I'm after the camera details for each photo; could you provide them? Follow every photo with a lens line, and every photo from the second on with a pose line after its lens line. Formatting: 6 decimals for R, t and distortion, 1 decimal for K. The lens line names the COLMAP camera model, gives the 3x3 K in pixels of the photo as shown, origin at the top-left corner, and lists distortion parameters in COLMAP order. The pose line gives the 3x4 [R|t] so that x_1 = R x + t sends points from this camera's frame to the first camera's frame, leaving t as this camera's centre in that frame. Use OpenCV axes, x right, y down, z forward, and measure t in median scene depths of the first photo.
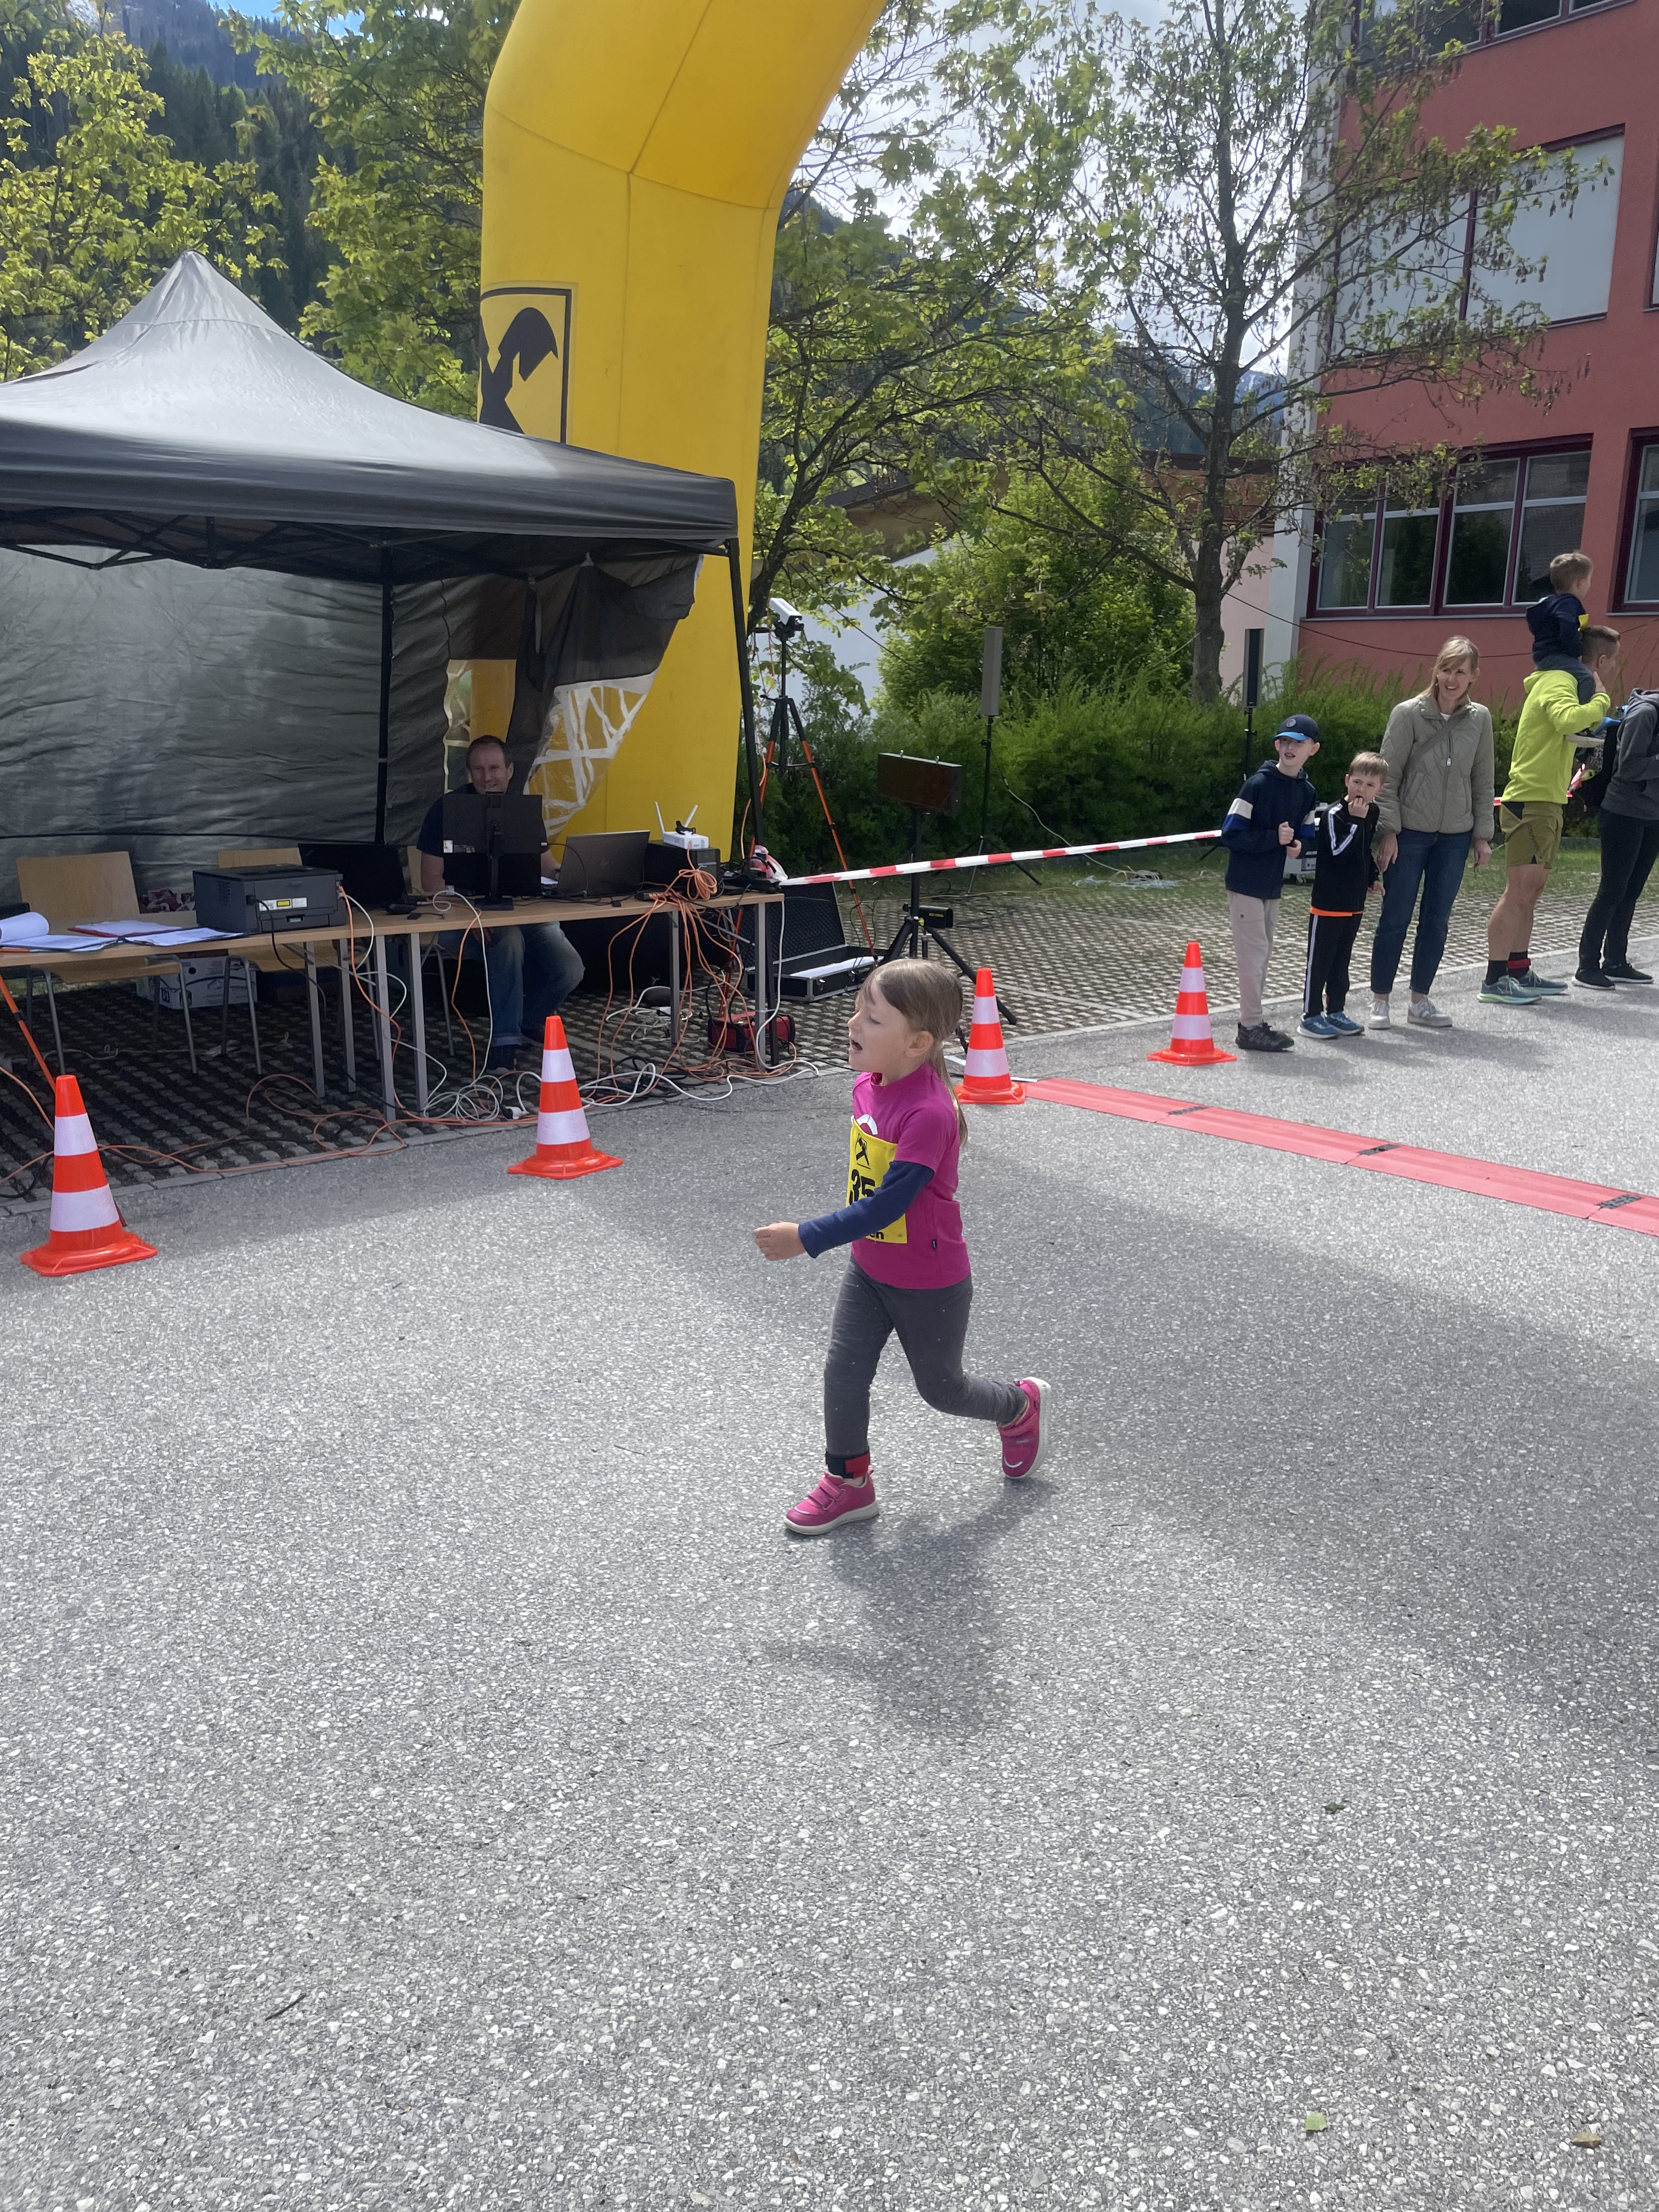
lens RADIAL K [[1674.1, 0, 820.2], [0, 1674.1, 1090.0], [0, 0, 1]] dist [0.093324, -0.127132]
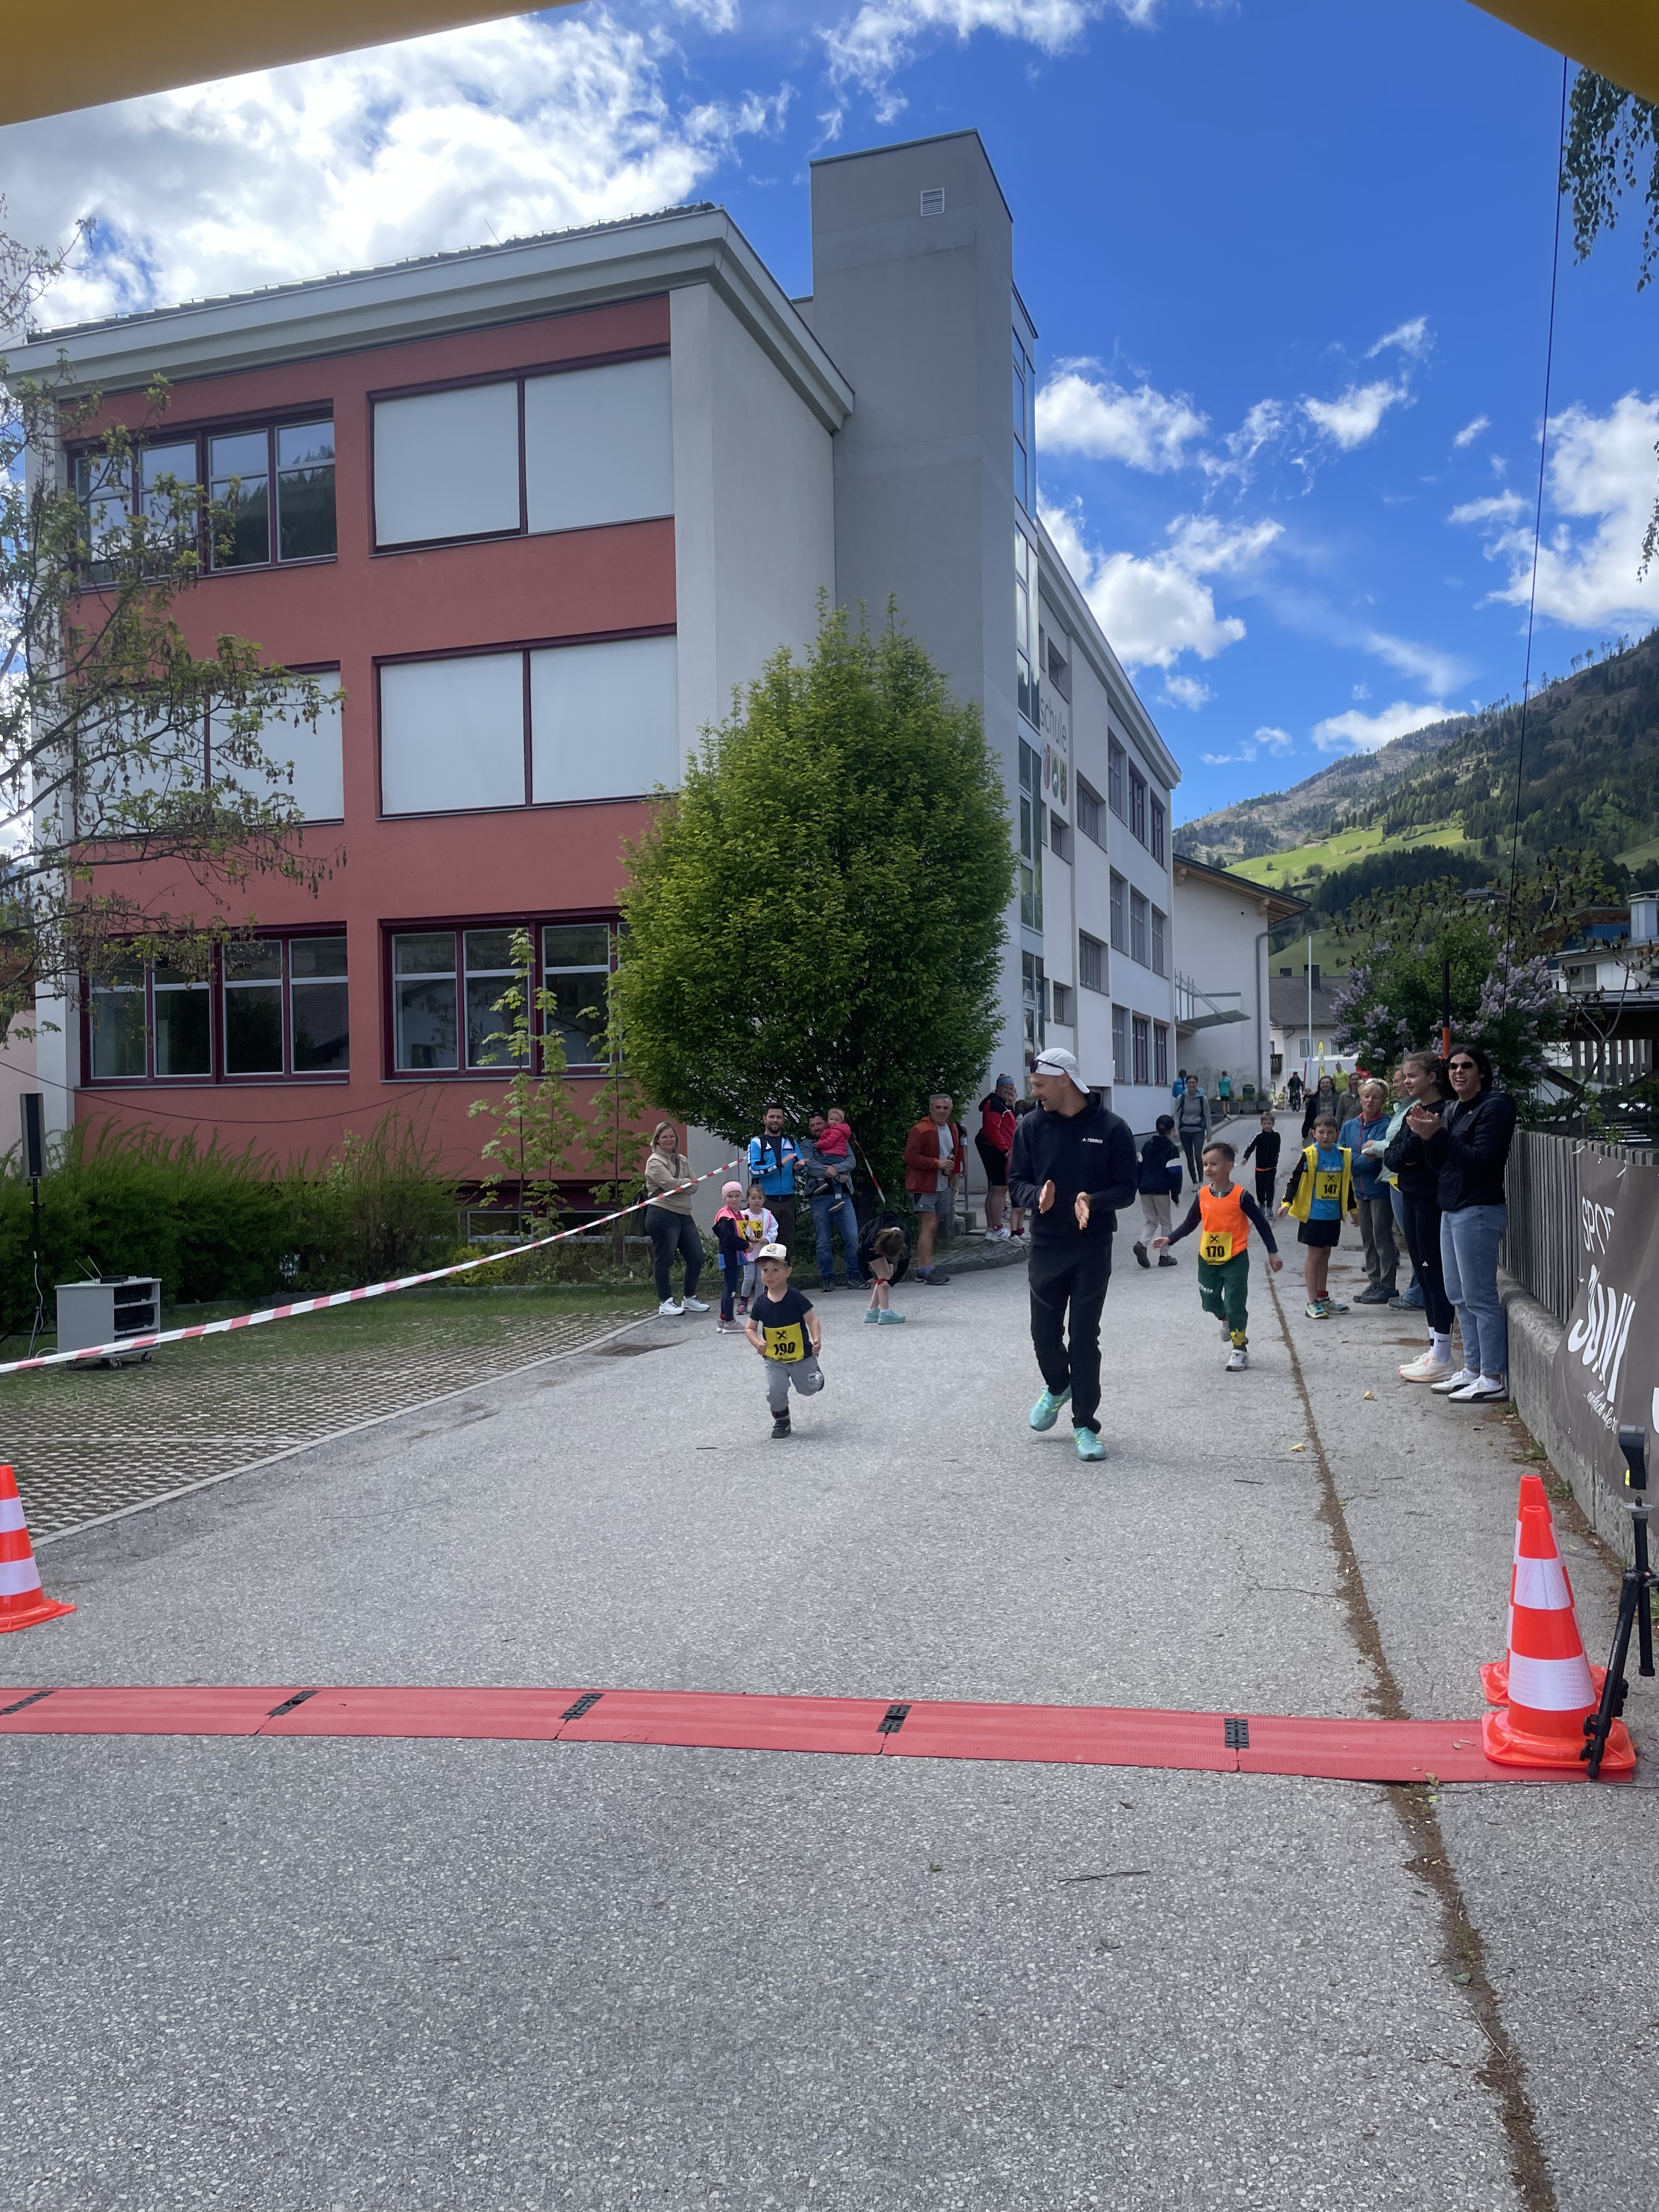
lens RADIAL K [[1666.5, 0, 815.4], [0, 1666.5, 1089.8], [0, 0, 1]] dist [0.093111, -0.127819]
pose [[0.773587, -0.011806, 0.633581, 0.021585], [0.182400, 0.961661, -0.204787, -0.033249], [-0.606872, 0.273986, 0.746082, 0.179037]]
